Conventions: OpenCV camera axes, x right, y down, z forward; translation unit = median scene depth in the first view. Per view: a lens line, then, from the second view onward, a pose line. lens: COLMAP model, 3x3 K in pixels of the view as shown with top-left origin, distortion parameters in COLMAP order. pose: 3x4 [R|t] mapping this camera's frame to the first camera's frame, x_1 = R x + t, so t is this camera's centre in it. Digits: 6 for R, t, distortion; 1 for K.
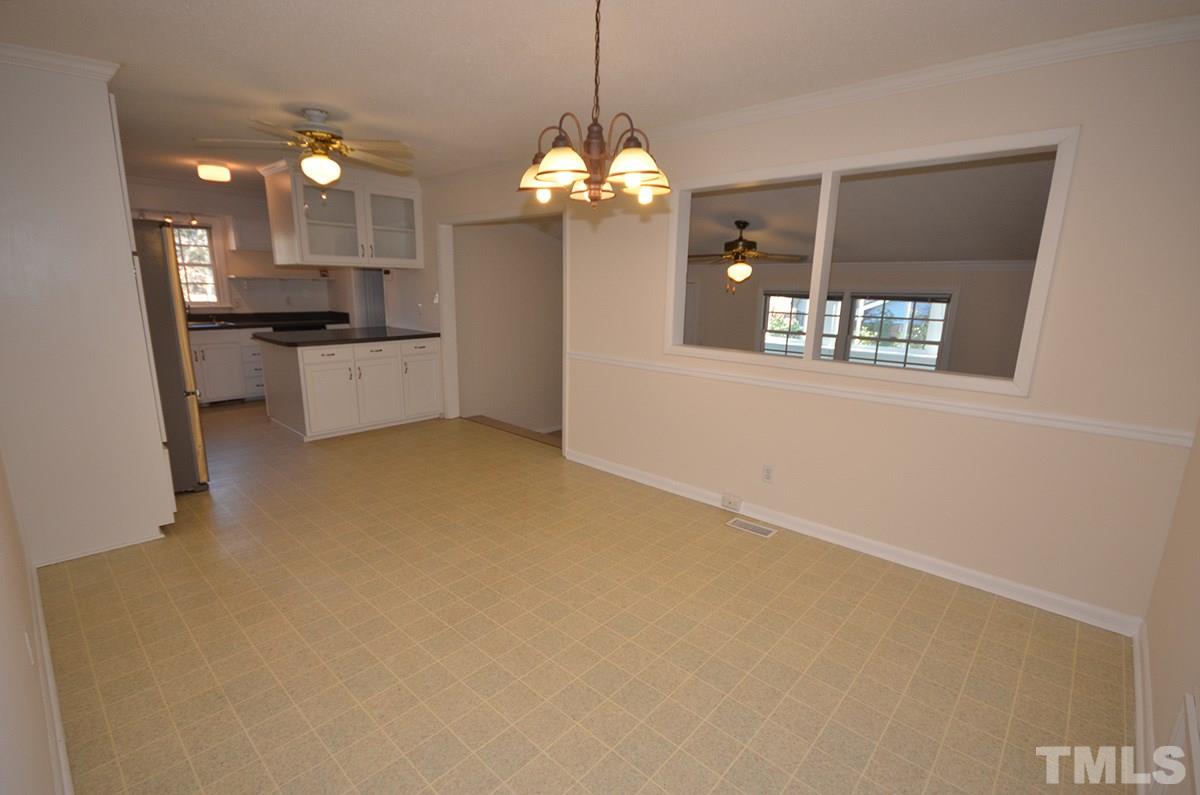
lens RADIAL K [[547.5, 0, 600.7], [0, 547.5, 407.4], [0, 0, 1]] dist [0.003223, 0.000213]
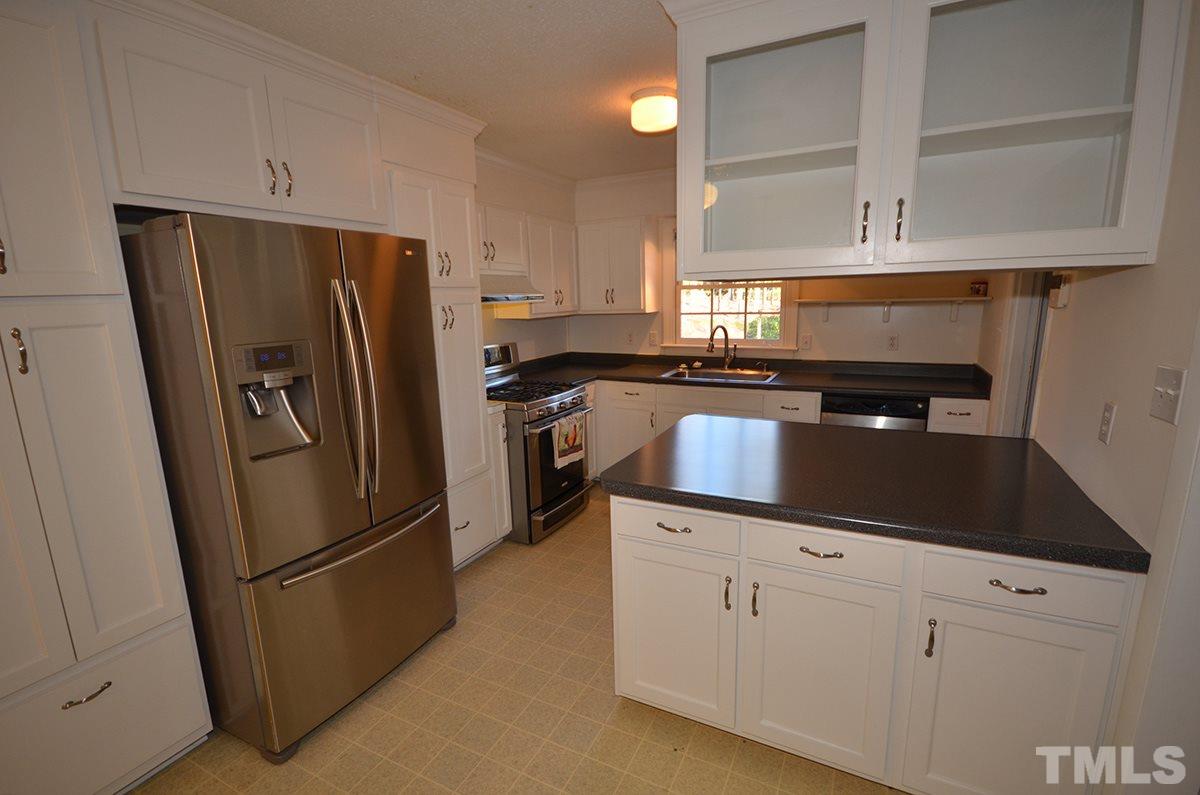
lens RADIAL K [[547.5, 0, 600.7], [0, 547.5, 407.4], [0, 0, 1]] dist [0.003223, 0.000213]
pose [[0.283944, 0.171616, -0.943358, -0.137153], [-0.187897, 0.974736, 0.120769, -0.155340], [0.940250, 0.142962, 0.309016, 0.621509]]
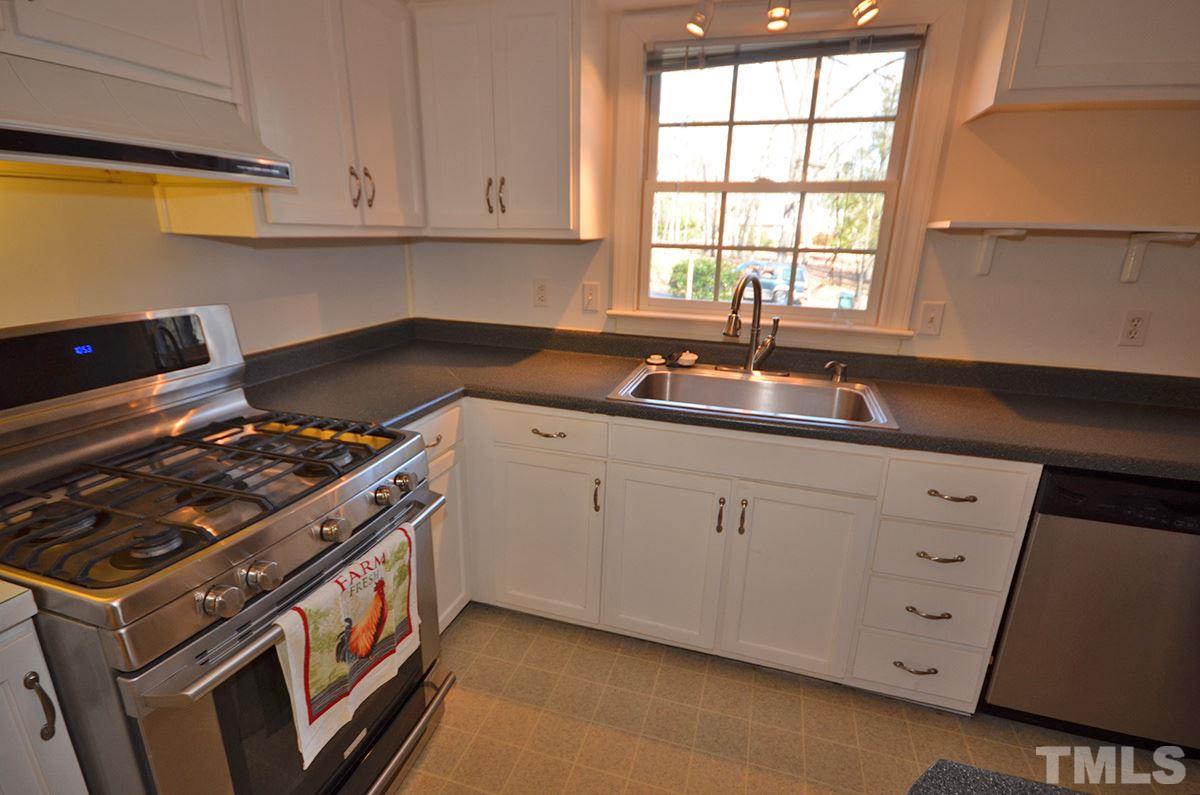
lens RADIAL K [[576.5, 0, 597.4], [0, 576.5, 408.6], [0, 0, 1]] dist [-0.000548, -0.000188]
pose [[0.439495, 0.259691, -0.859886, -0.486098], [-0.217282, 0.959602, 0.178751, -0.167877], [0.871569, 0.108277, 0.478167, 0.736488]]
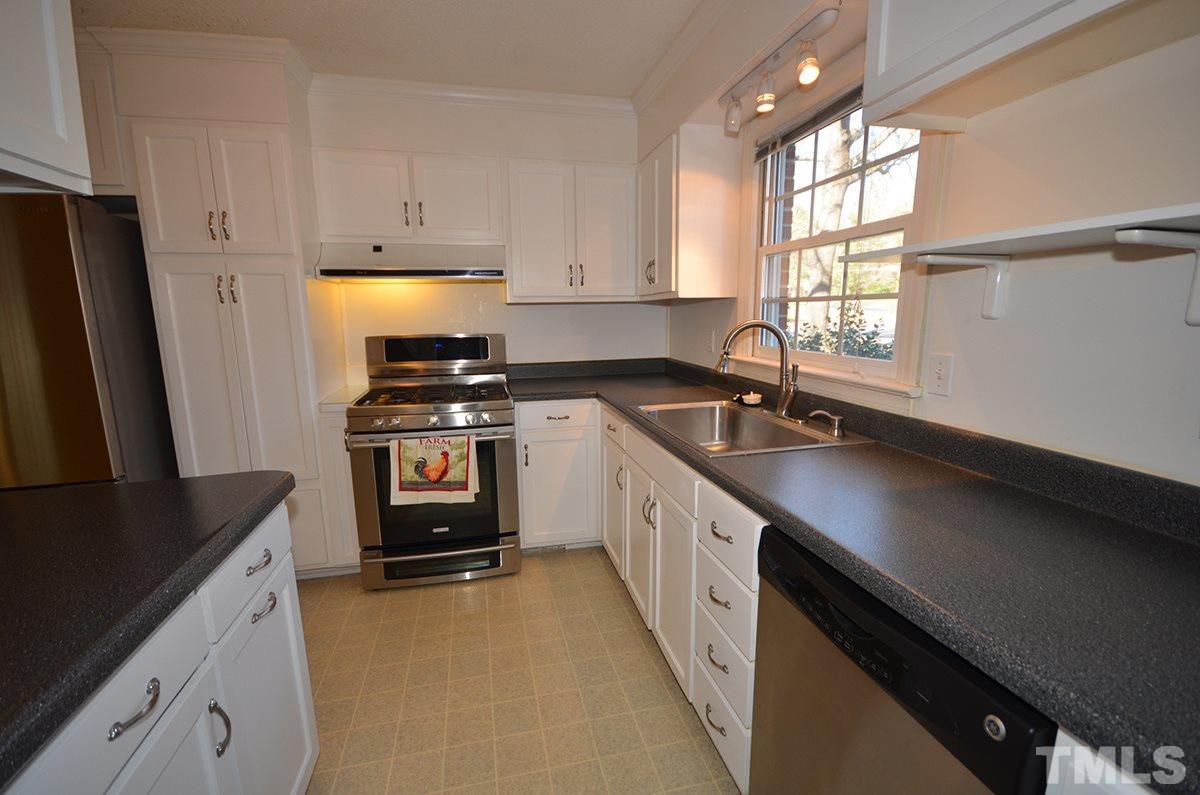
lens RADIAL K [[547.5, 0, 600.7], [0, 547.5, 407.4], [0, 0, 1]] dist [0.003223, 0.000213]
pose [[-0.562227, 0.137007, -0.815555, -0.413947], [-0.181103, 0.941845, 0.283072, -0.224135], [0.806909, 0.306850, -0.504718, 1.041192]]
